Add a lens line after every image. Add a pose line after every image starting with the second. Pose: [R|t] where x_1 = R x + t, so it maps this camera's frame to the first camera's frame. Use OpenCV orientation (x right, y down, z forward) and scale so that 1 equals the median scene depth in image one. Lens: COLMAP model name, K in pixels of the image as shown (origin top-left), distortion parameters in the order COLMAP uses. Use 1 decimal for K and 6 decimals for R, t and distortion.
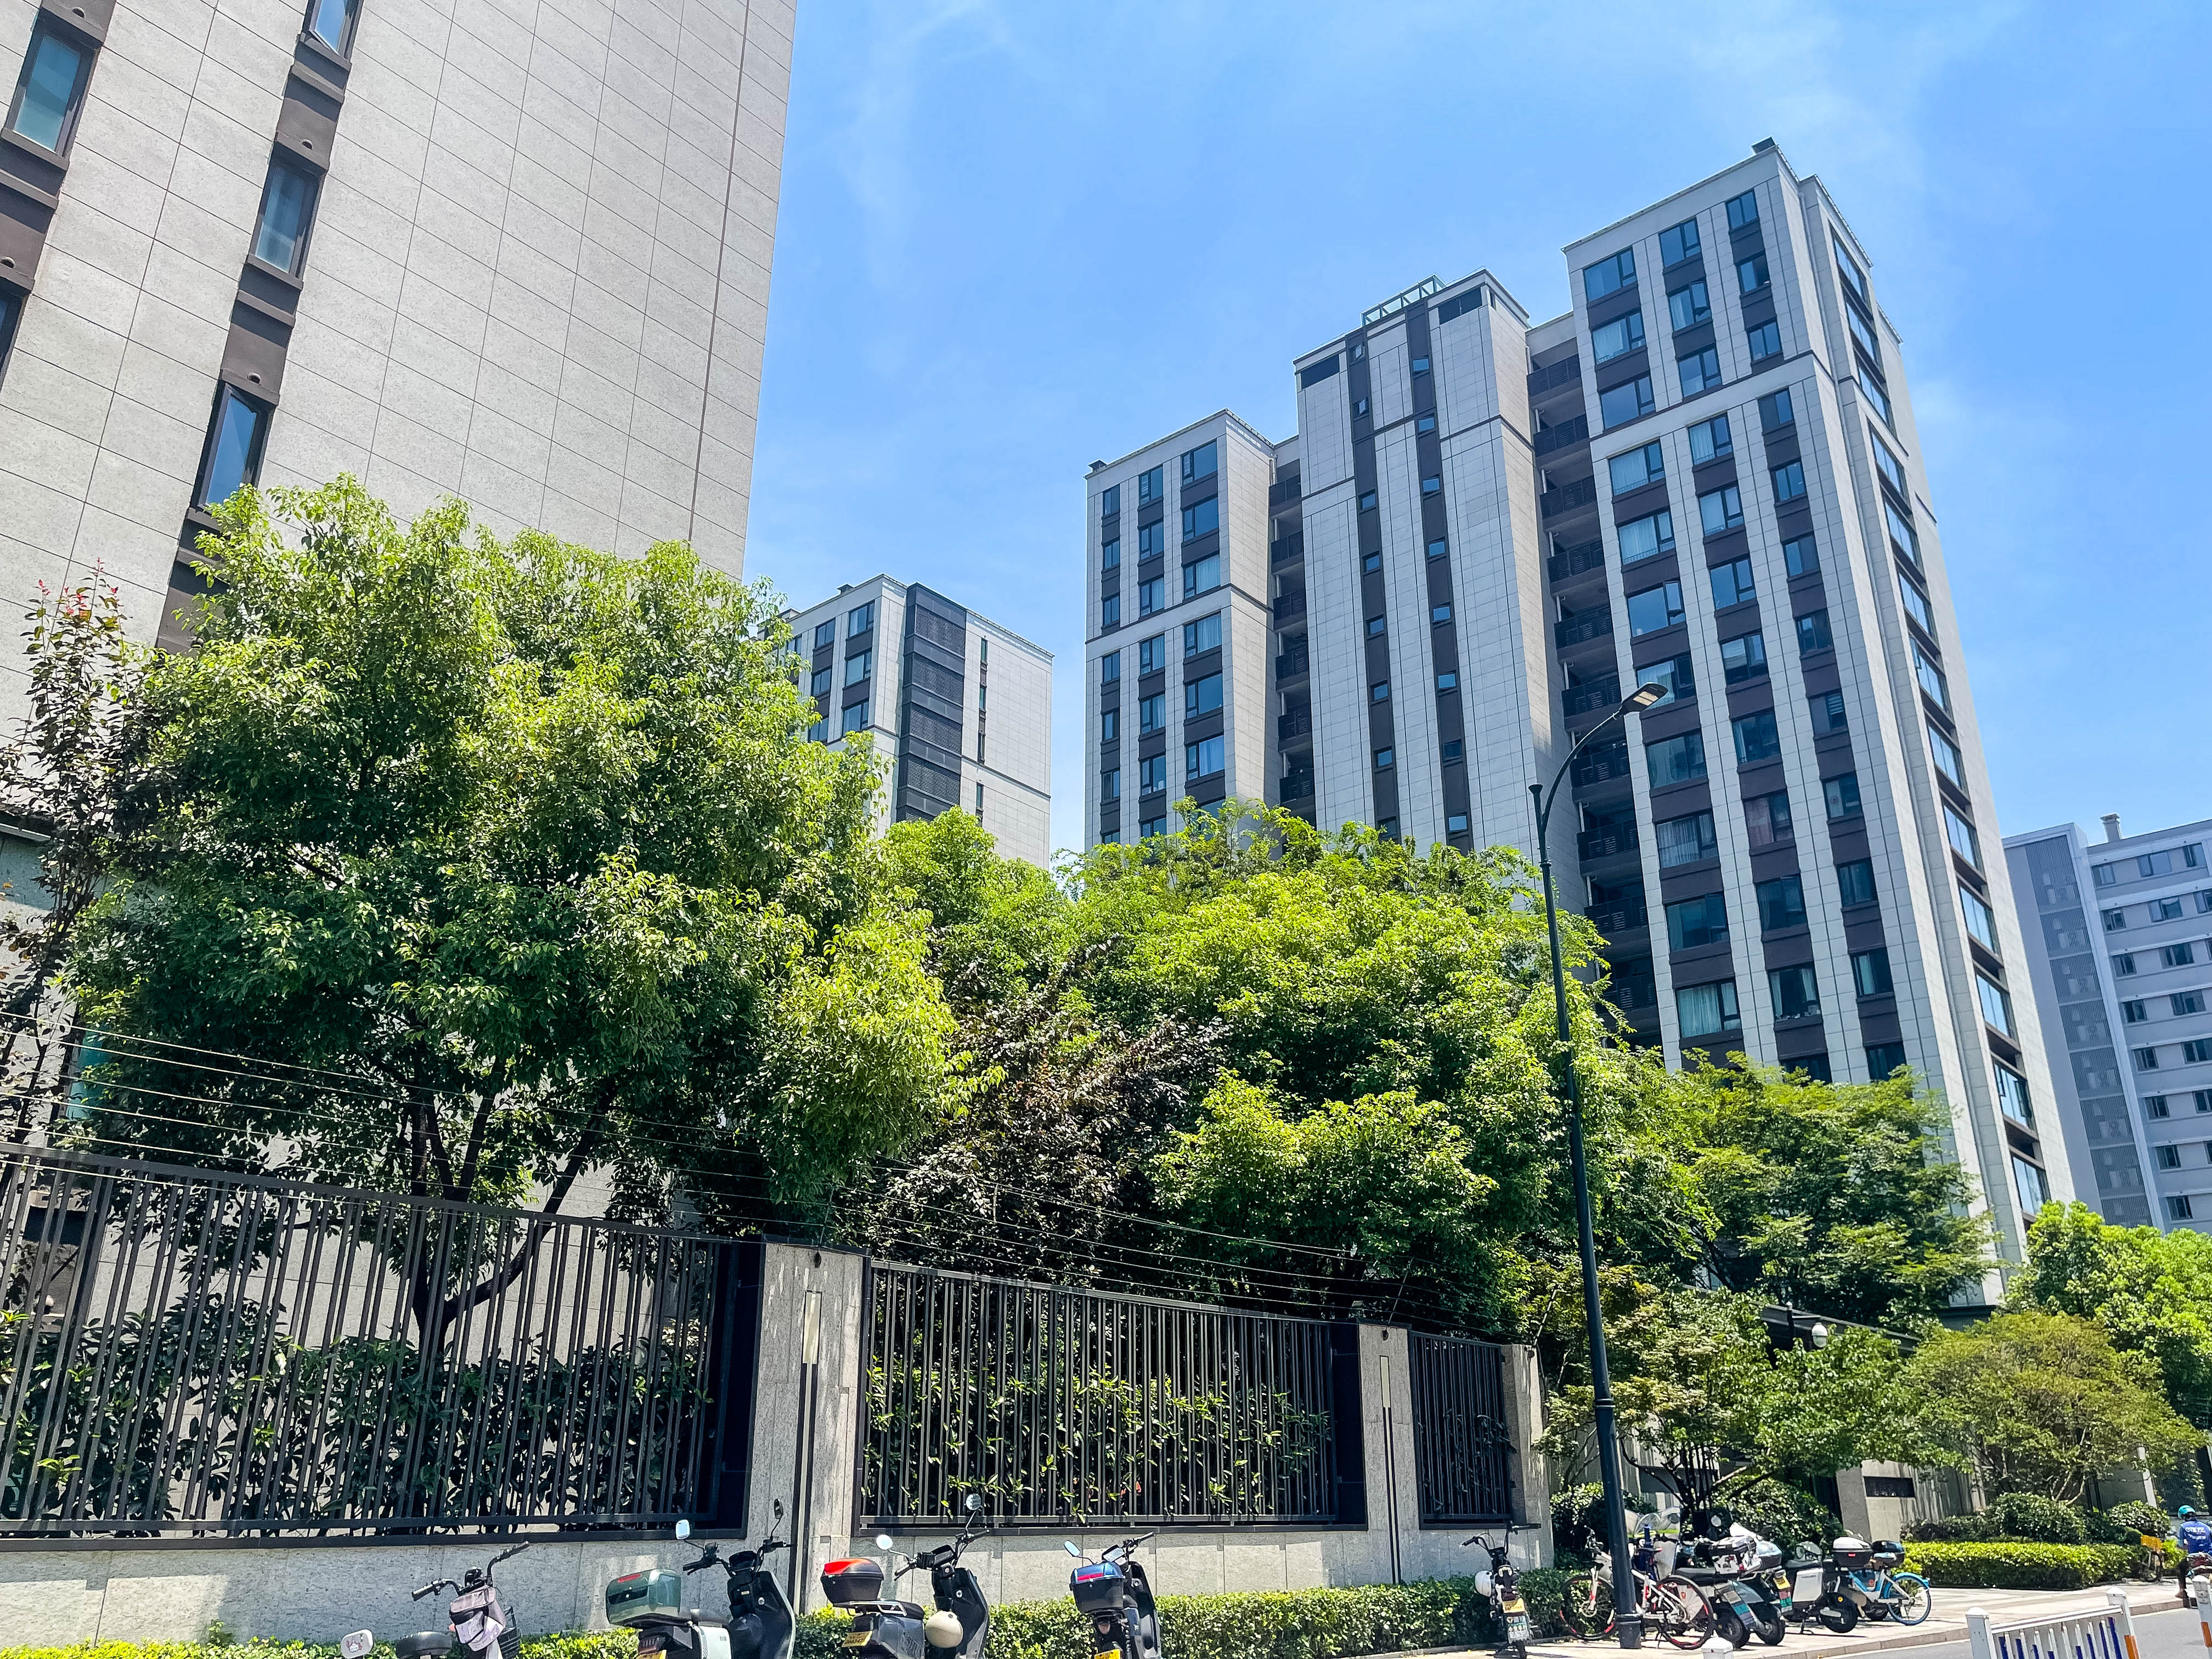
lens RADIAL K [[1714.8, 0, 1124.0], [0, 1714.8, 824.5], [0, 0, 1]] dist [-0.065686, 0.116792]
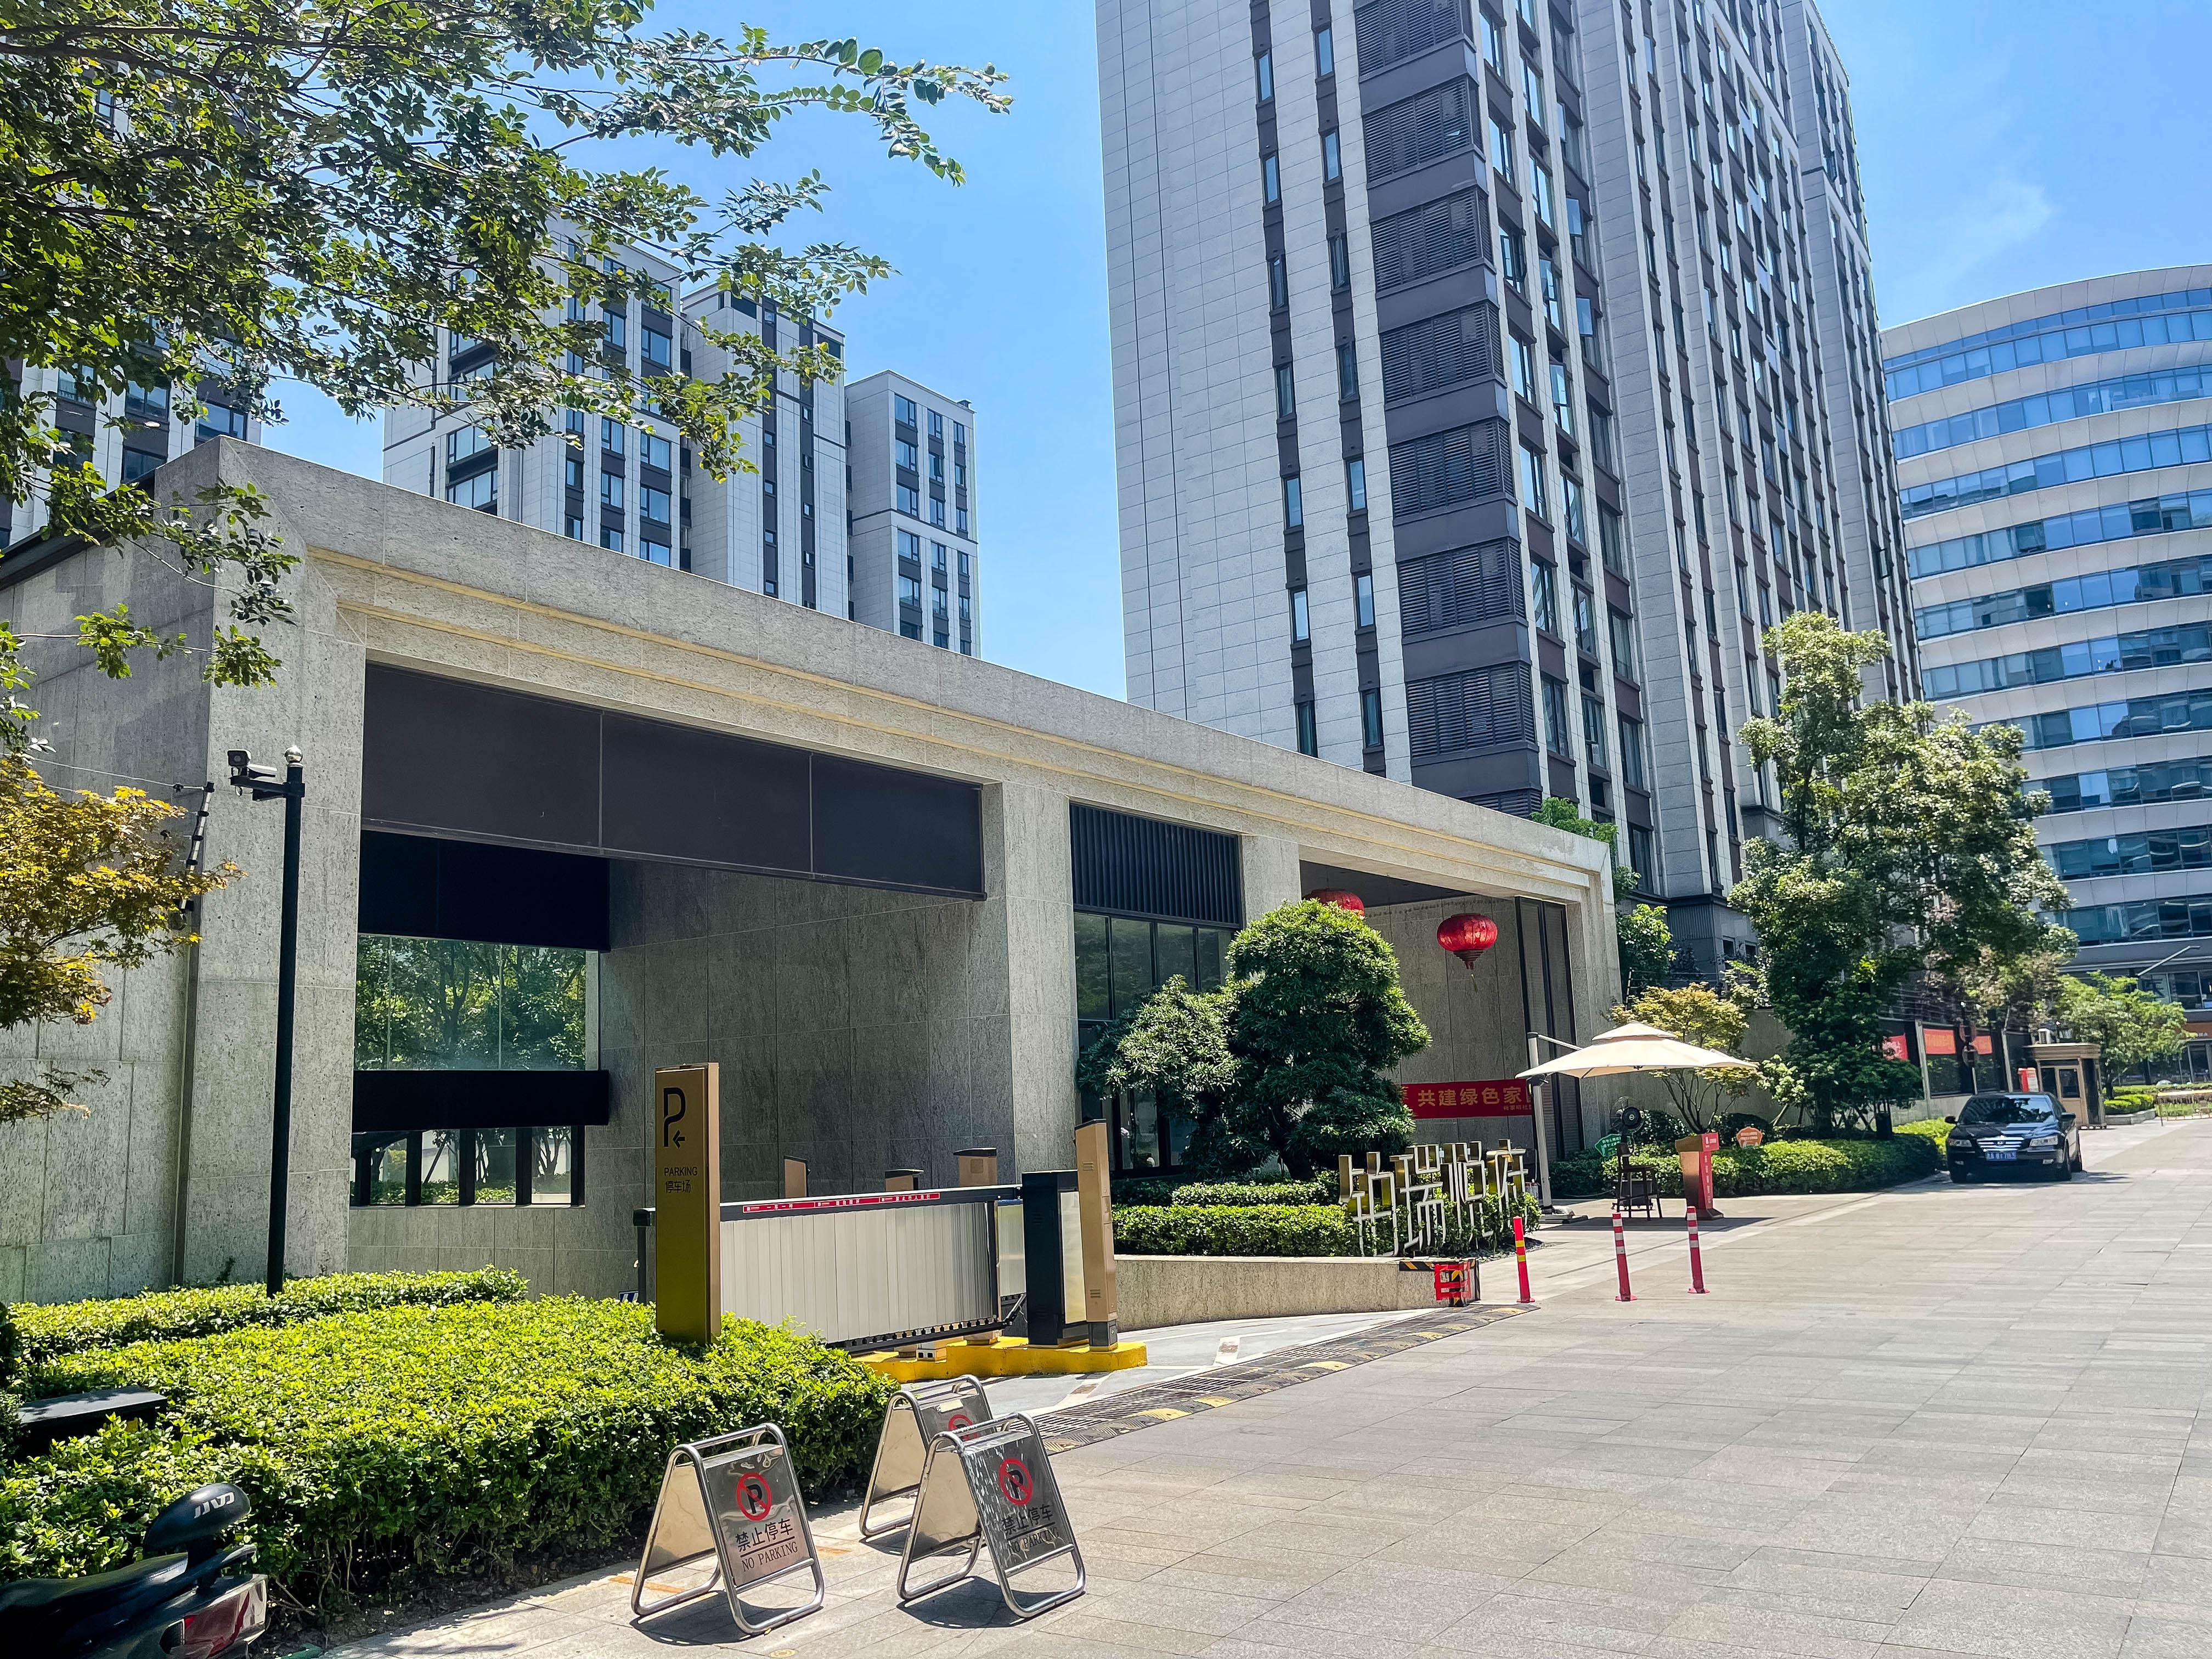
lens RADIAL K [[1714.8, 0, 1124.0], [0, 1714.8, 824.5], [0, 0, 1]] dist [-0.065686, 0.116792]
pose [[-0.096765, 0.174333, 0.979921, -1.127698], [-0.332713, 0.922238, -0.196926, 0.260570], [-0.938050, -0.345088, -0.031238, 0.644837]]
